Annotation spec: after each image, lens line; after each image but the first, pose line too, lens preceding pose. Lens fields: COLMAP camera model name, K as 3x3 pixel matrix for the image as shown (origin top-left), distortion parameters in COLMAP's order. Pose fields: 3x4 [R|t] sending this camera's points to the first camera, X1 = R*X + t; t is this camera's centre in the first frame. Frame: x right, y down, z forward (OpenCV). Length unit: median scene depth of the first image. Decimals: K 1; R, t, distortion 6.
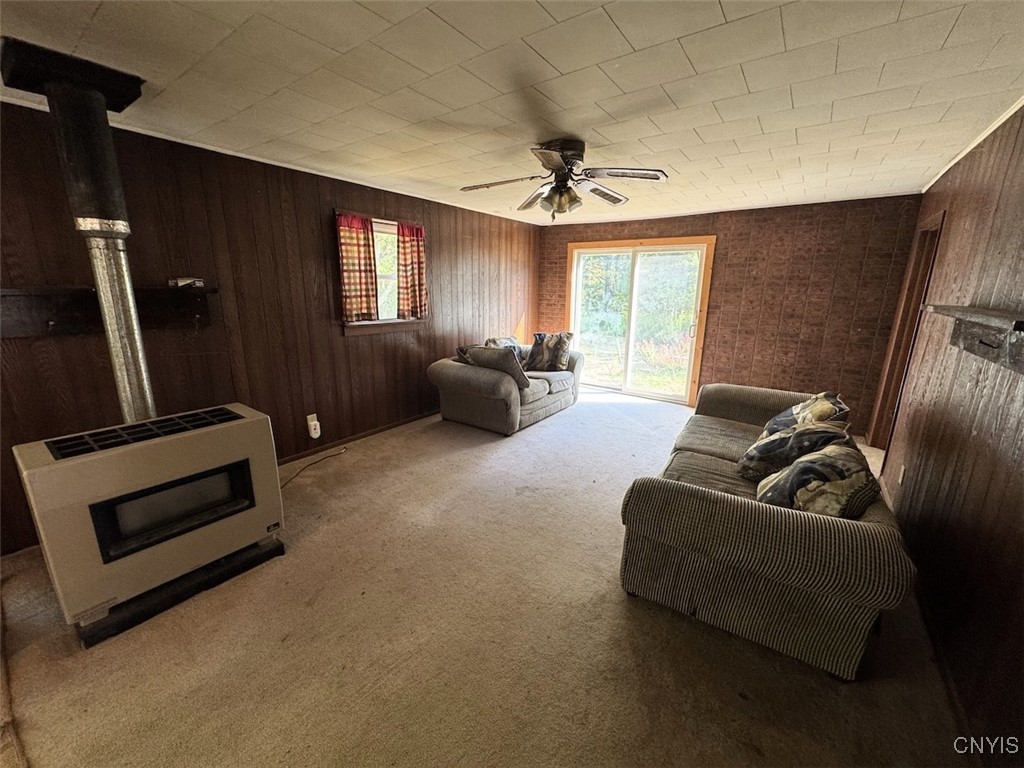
lens RADIAL K [[411.1, 0, 506.3], [0, 411.1, 382.4], [0, 0, 1]] dist [-0.001601, -0.000442]
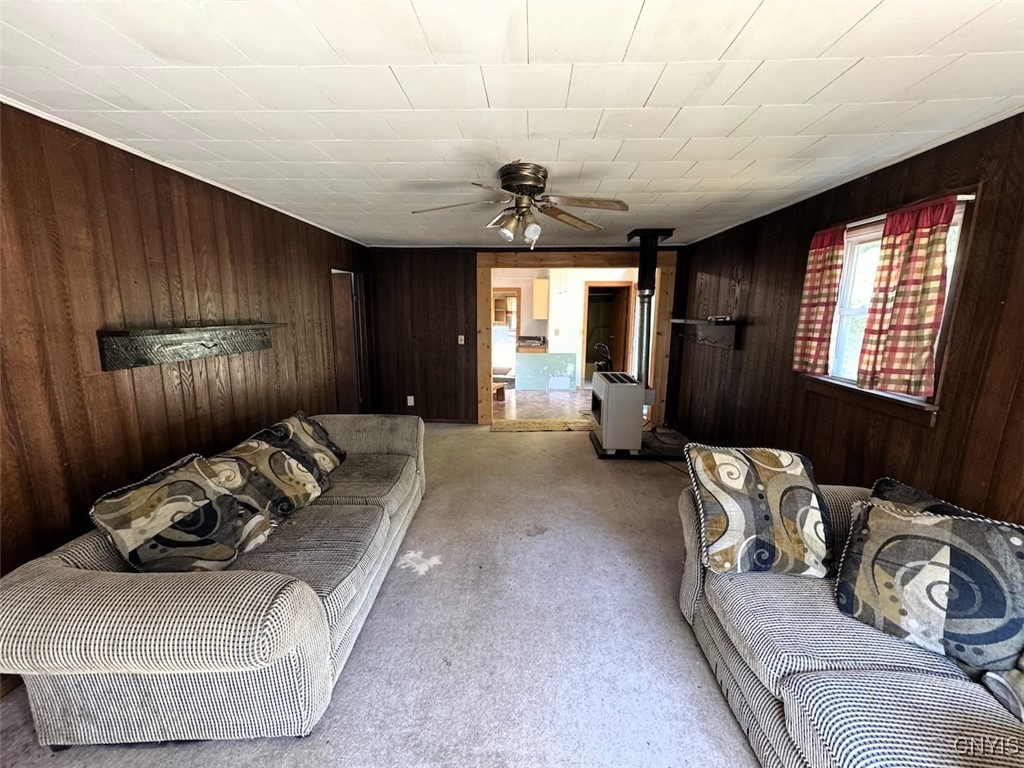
lens RADIAL K [[411.1, 0, 507.8], [0, 411.1, 384.4], [0, 0, 1]] dist [-0.001601, -0.000442]
pose [[-0.832930, 0.086491, -0.546578, 0.468181], [-0.140485, 0.922302, 0.360031, -0.301867], [0.535249, 0.376667, -0.756062, 1.213244]]
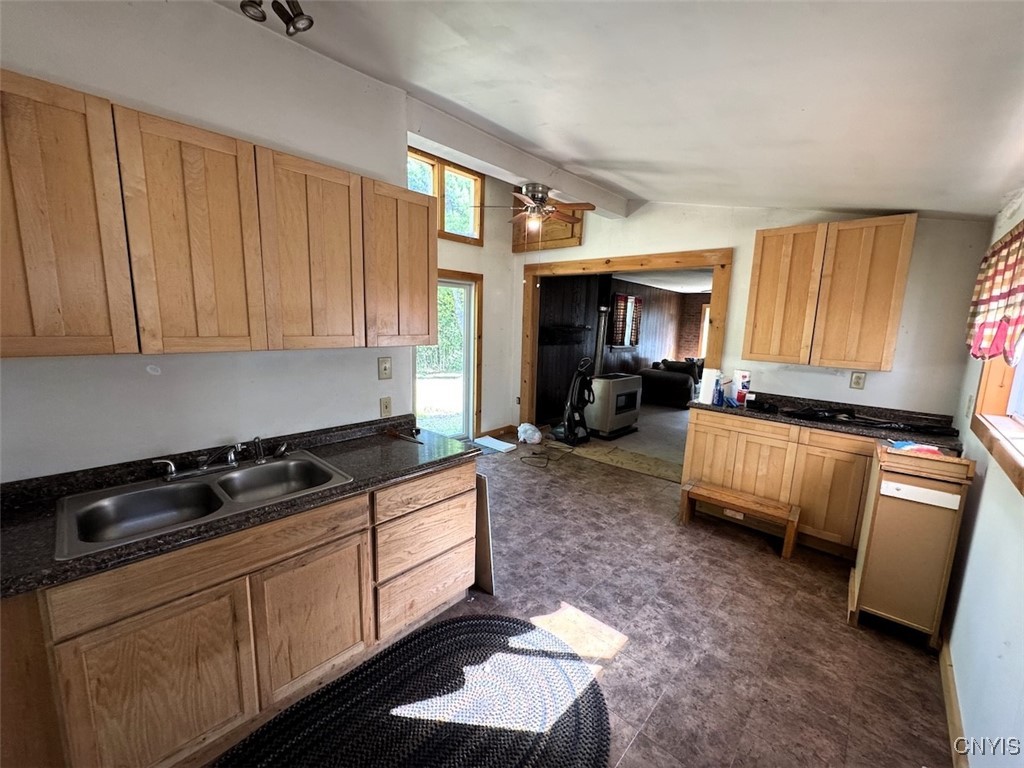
lens RADIAL K [[411.1, 0, 512.9], [0, 411.1, 384.8], [0, 0, 1]] dist [-0.001601, -0.000442]
pose [[0.994930, 0.037611, -0.093274, -0.645163], [-0.045466, 0.995464, -0.083572, 0.222673], [0.089708, 0.087389, 0.992127, -0.976342]]
